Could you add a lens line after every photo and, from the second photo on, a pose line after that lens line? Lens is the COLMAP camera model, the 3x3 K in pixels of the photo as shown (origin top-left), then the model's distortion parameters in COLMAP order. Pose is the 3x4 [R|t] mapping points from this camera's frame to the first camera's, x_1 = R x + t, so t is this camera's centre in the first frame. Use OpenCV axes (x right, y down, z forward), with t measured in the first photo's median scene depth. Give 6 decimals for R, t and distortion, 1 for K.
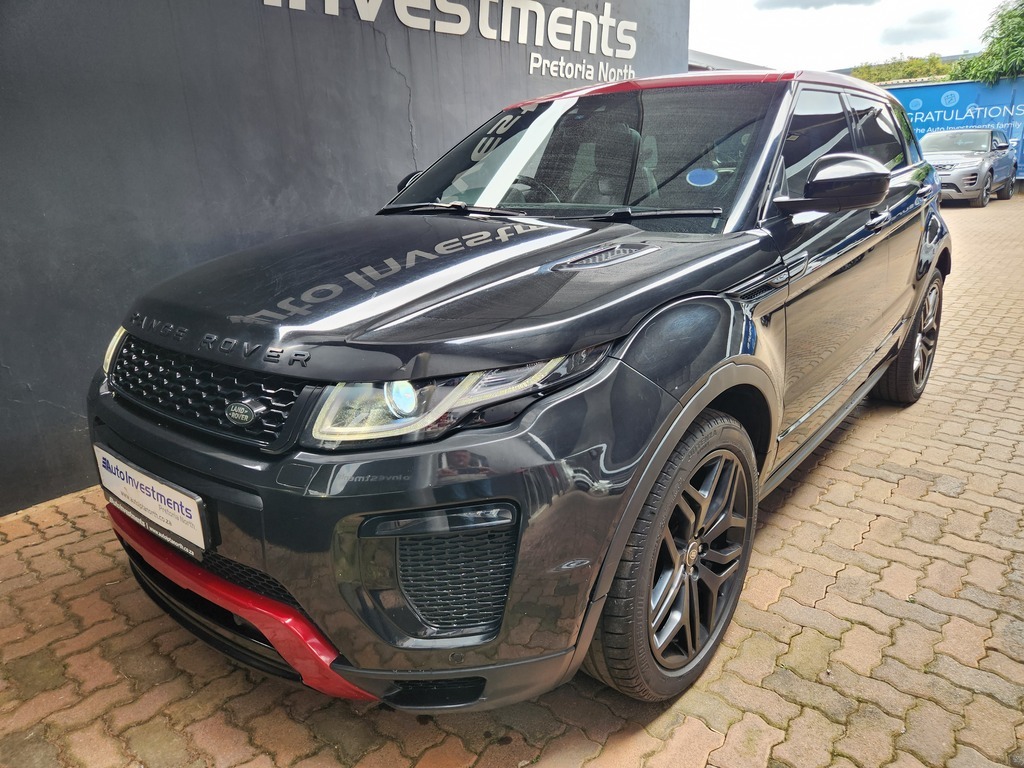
lens RADIAL K [[684.7, 0, 520.8], [0, 684.7, 378.8], [0, 0, 1]] dist [0.066598, -0.050085]
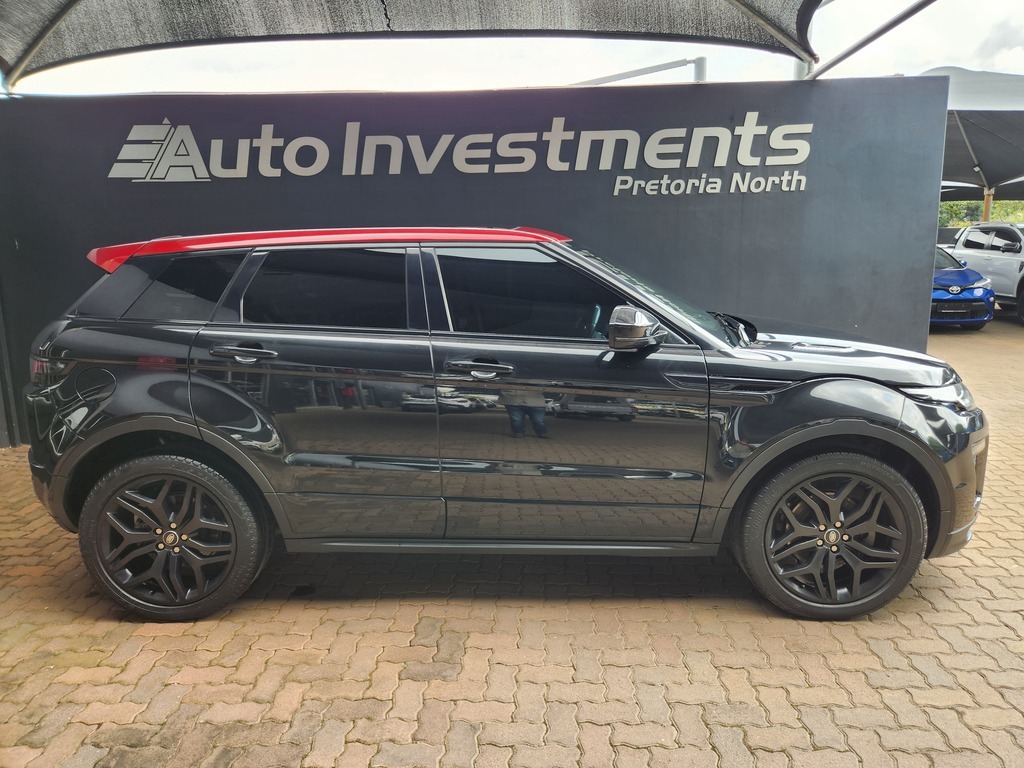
lens RADIAL K [[684.7, 0, 522.1], [0, 684.7, 374.2], [0, 0, 1]] dist [0.066598, -0.050085]
pose [[0.629177, 0.162909, -0.759998, 0.741688], [-0.241580, 0.970348, 0.008002, -0.144072], [0.738766, 0.178566, 0.649876, 0.250865]]
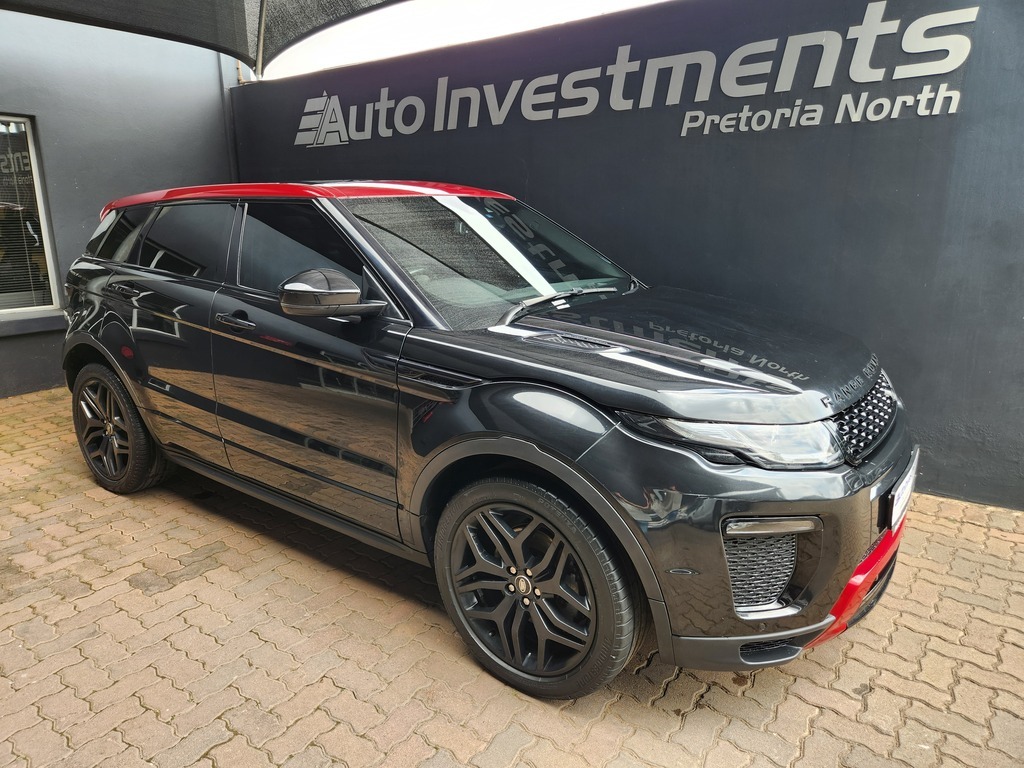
lens RADIAL K [[684.7, 0, 506.6], [0, 684.7, 376.5], [0, 0, 1]] dist [0.066598, -0.050085]
pose [[0.055723, 0.269948, -0.961261, 0.875901], [-0.293226, 0.924727, 0.242690, -0.298110], [0.954418, 0.268343, 0.130684, 0.732019]]
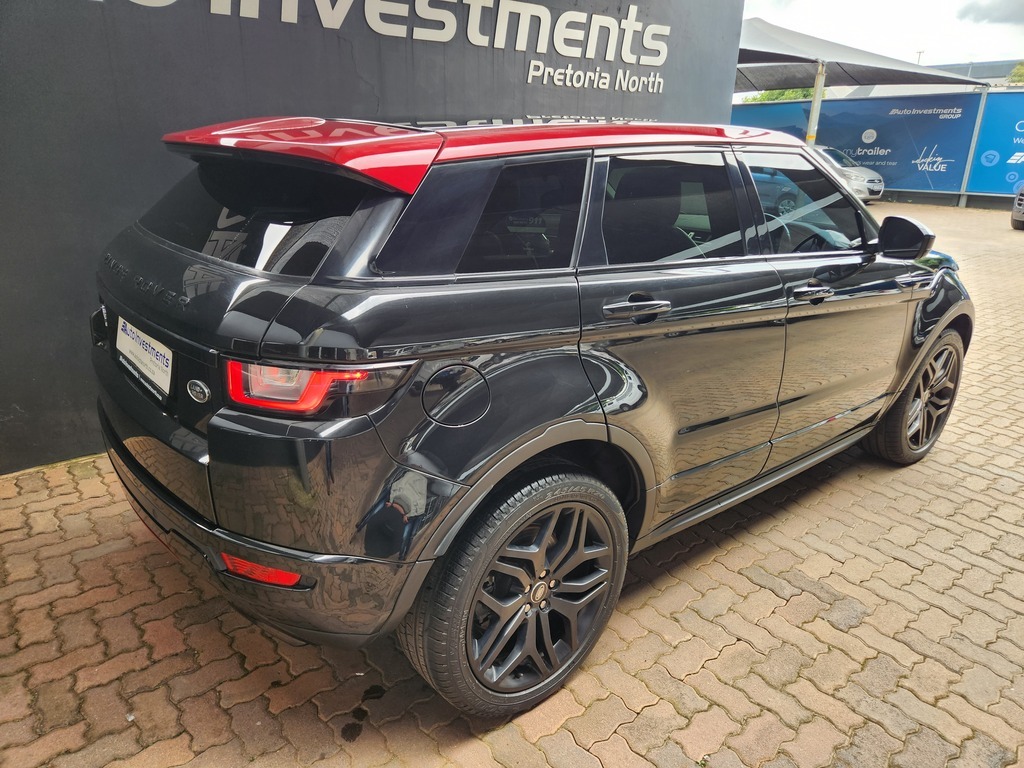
lens RADIAL K [[684.7, 0, 504.7], [0, 684.7, 380.7], [0, 0, 1]] dist [0.066598, -0.050085]
pose [[0.980961, 0.115578, -0.156066, 0.170399], [-0.110085, 0.992973, 0.043423, -0.070935], [0.159989, -0.025416, 0.986792, 0.049354]]
